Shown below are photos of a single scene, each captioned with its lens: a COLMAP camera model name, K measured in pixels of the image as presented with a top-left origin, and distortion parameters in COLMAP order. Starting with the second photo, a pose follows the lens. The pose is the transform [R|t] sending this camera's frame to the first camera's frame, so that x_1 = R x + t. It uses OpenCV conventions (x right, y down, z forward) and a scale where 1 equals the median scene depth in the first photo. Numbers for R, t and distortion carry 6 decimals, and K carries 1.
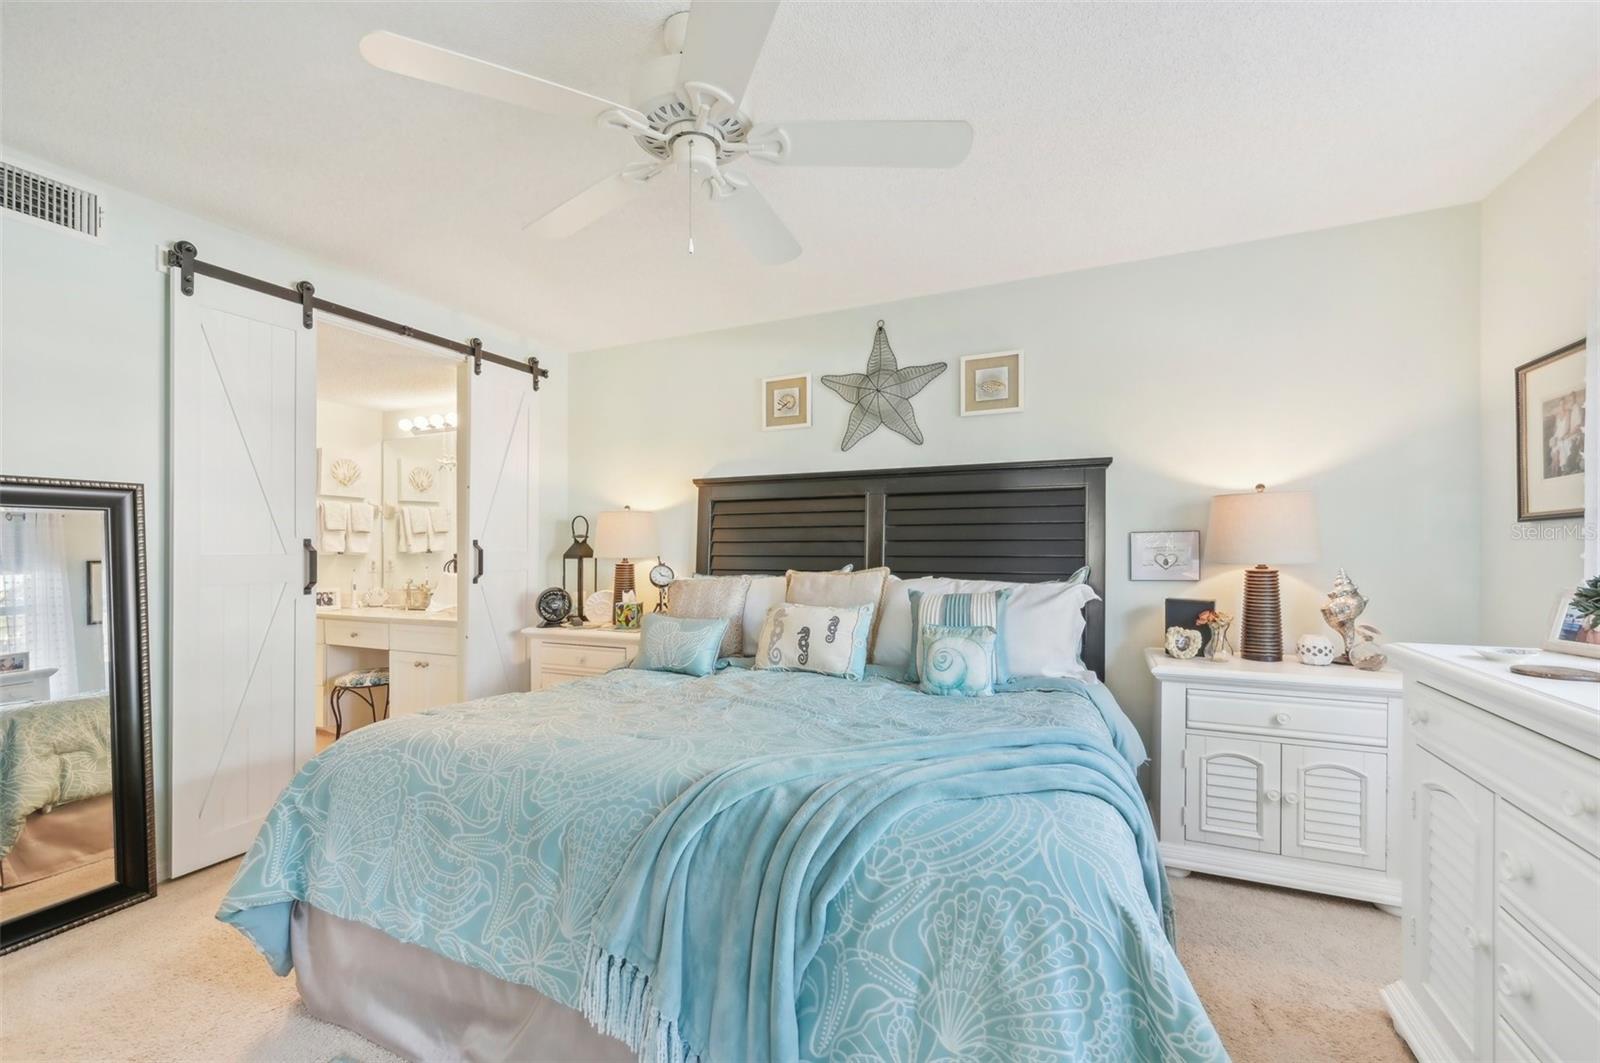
lens RADIAL K [[645.6, 0, 801.7], [0, 645.6, 541.6], [0, 0, 1]] dist [-0.000341, 0.000009]
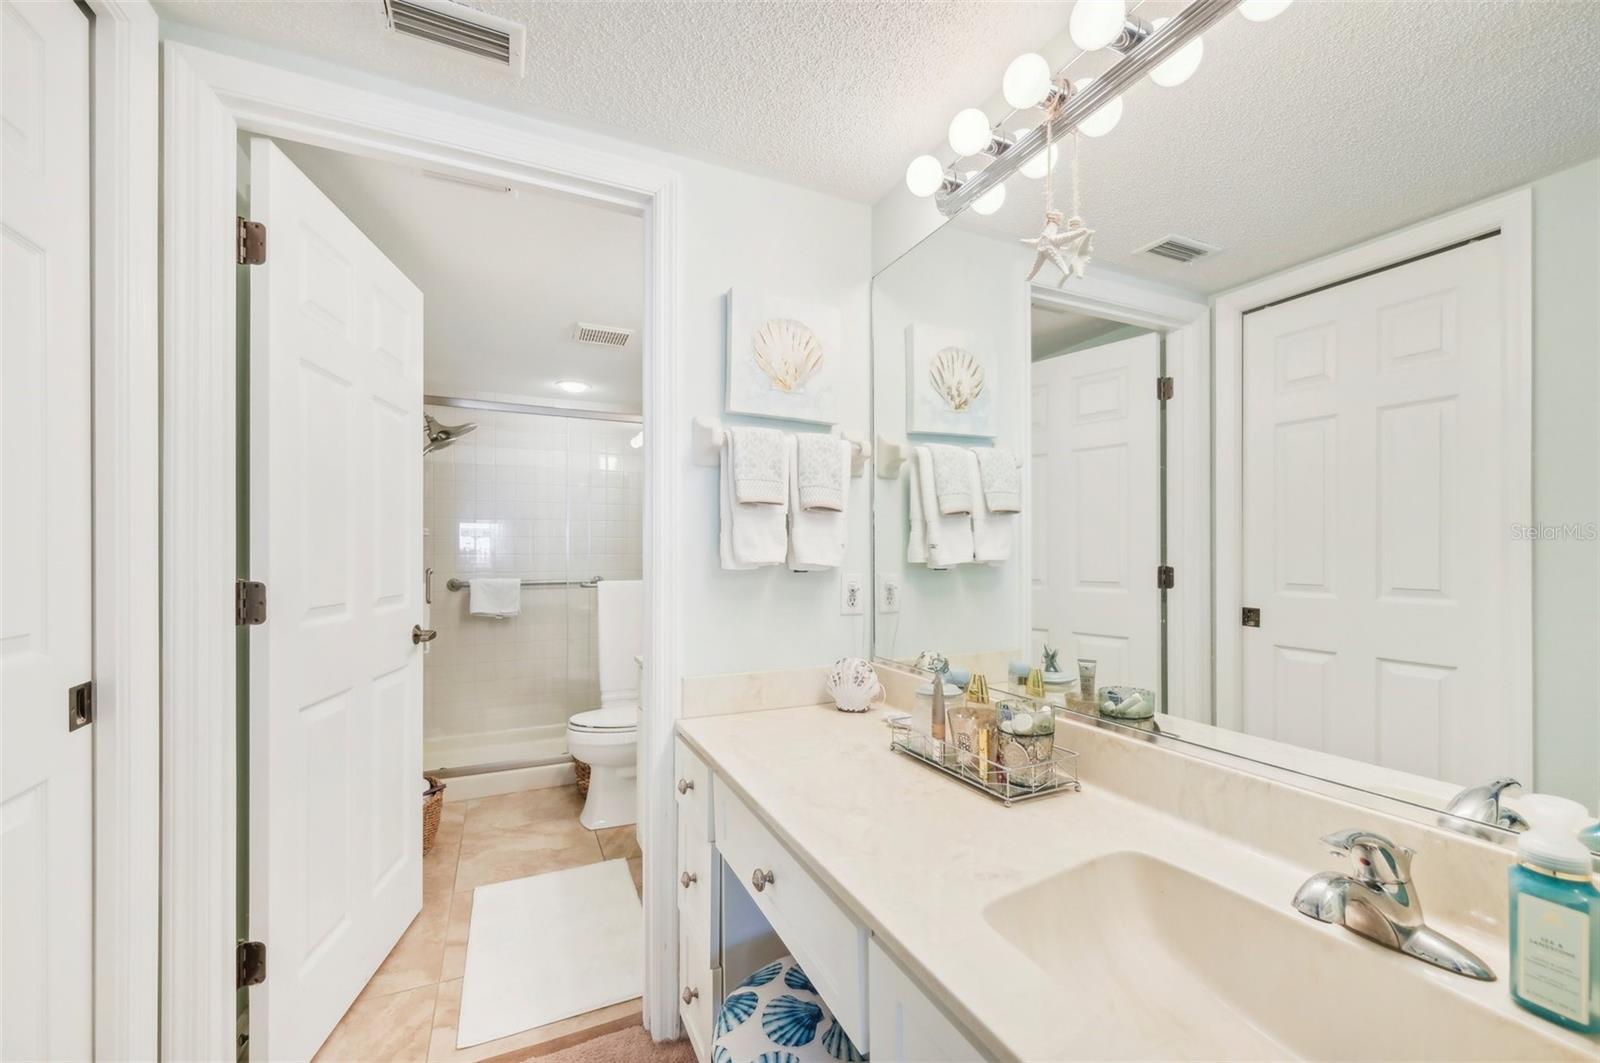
lens RADIAL K [[645.6, 0, 801.7], [0, 645.6, 541.6], [0, 0, 1]] dist [-0.000341, 0.000009]
pose [[0.749880, -0.006189, -0.661545, -0.432671], [0.002741, 0.999977, -0.006247, 0.005772], [0.661568, 0.002871, 0.749879, 0.693453]]
